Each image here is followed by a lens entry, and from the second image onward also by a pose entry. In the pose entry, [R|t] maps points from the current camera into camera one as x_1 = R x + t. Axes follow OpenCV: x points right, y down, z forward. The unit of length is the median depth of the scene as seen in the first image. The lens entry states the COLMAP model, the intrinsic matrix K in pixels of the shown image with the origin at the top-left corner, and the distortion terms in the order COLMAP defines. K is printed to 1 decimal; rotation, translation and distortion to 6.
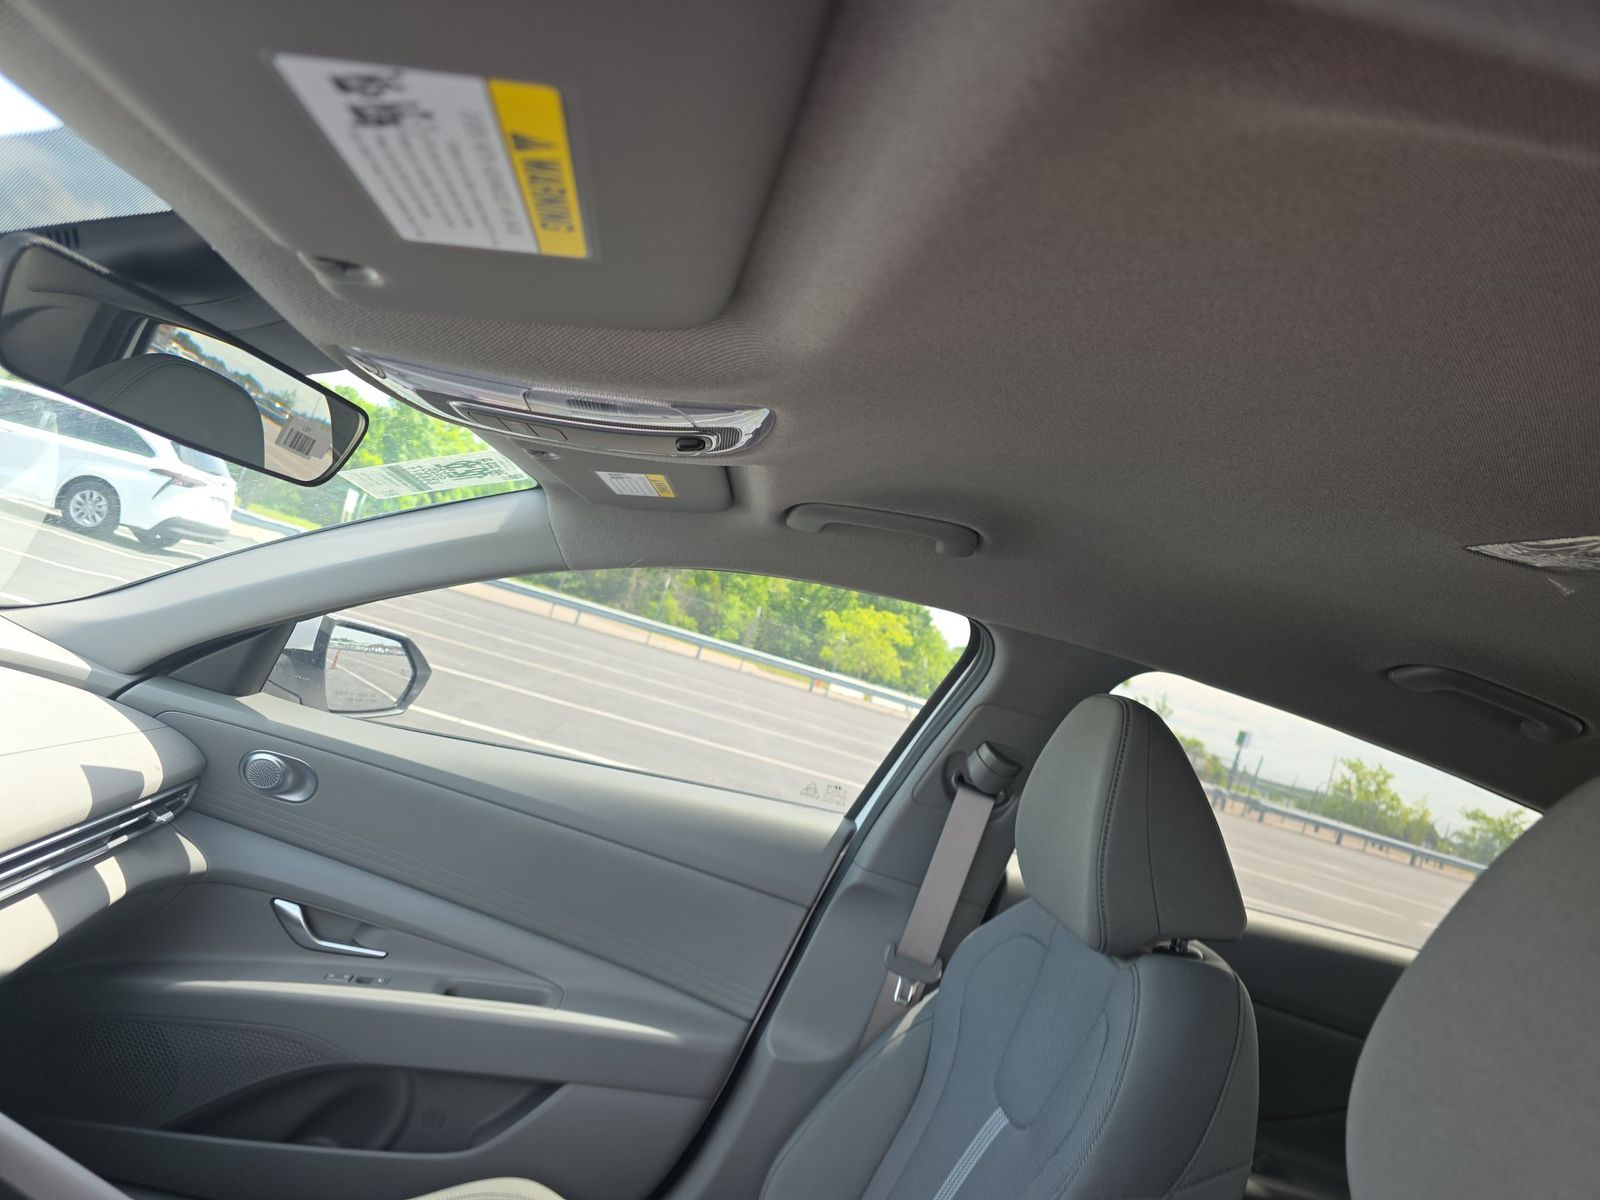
lens RADIAL K [[1090.8, 0, 813.0], [0, 1090.8, 597.3], [0, 0, 1]] dist [0.070934, -0.091685]
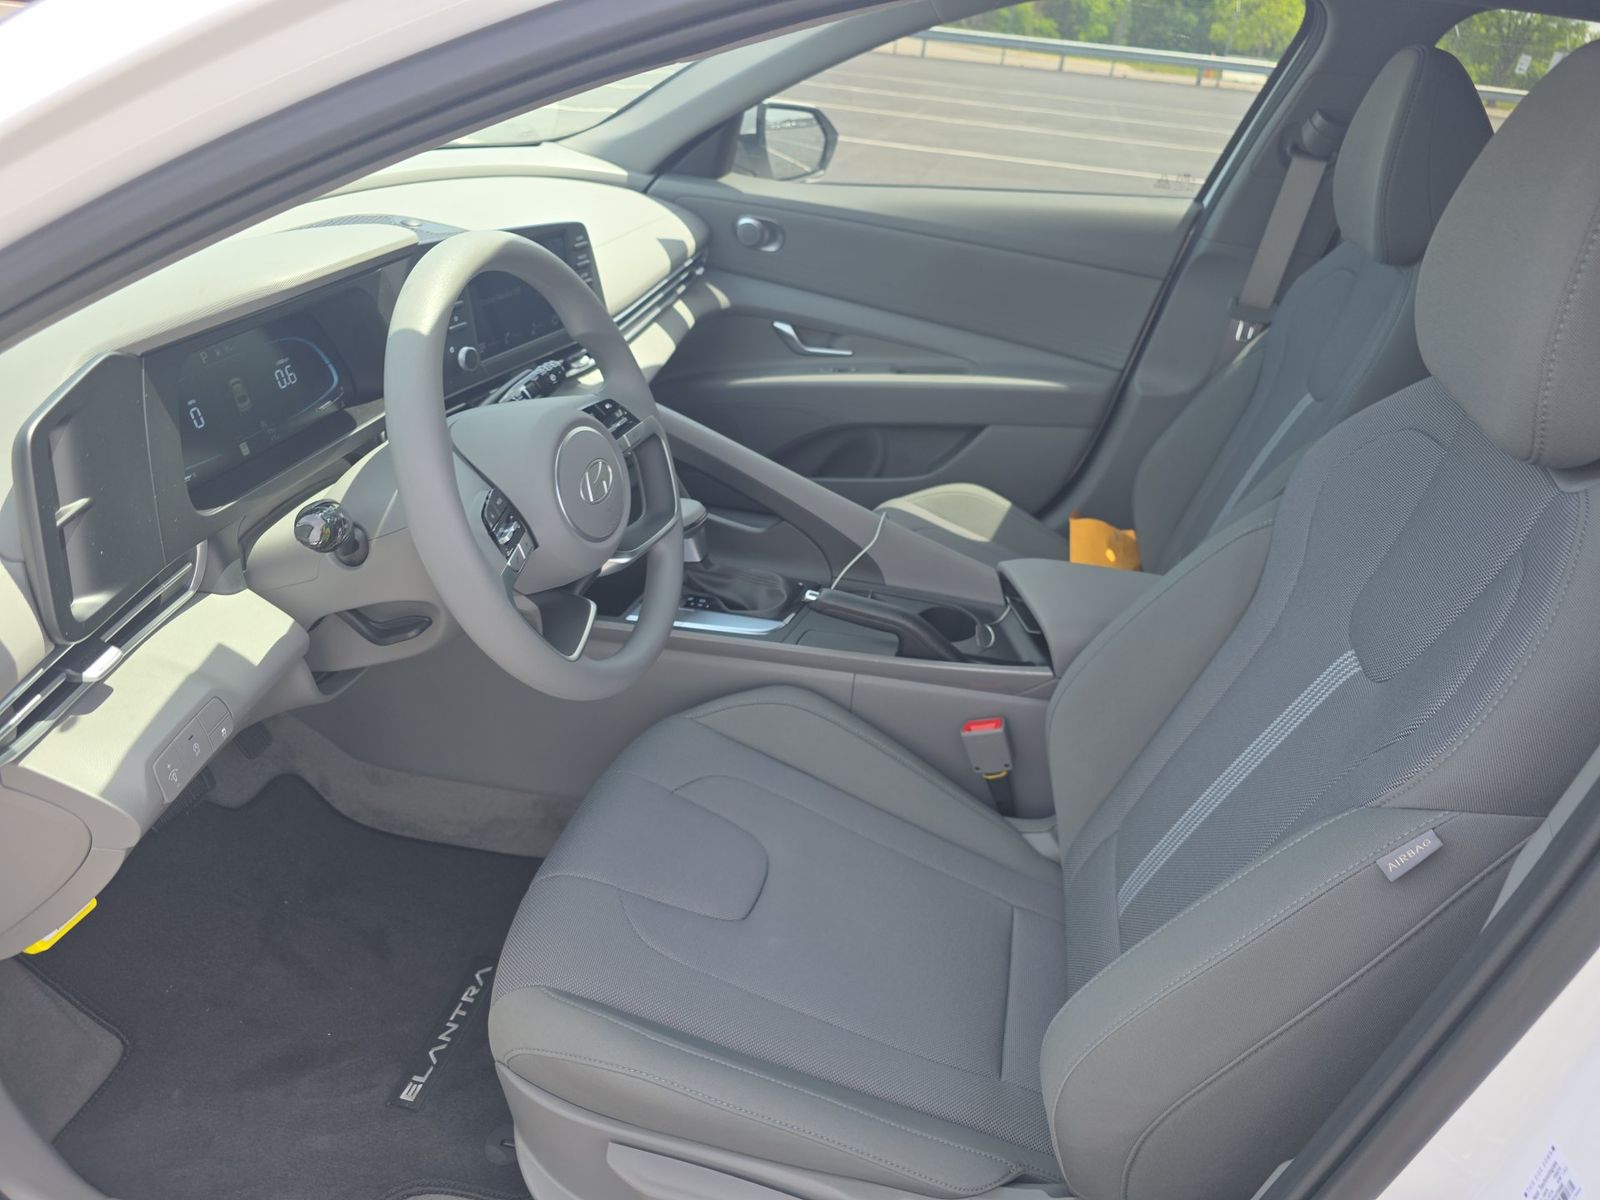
lens RADIAL K [[1090.8, 0, 813.0], [0, 1090.8, 597.3], [0, 0, 1]] dist [0.070934, -0.091685]
pose [[0.937215, -0.036486, -0.346837, 0.045455], [0.196076, 0.877573, 0.437515, -0.028357], [0.288412, -0.478052, 0.829629, -0.345810]]
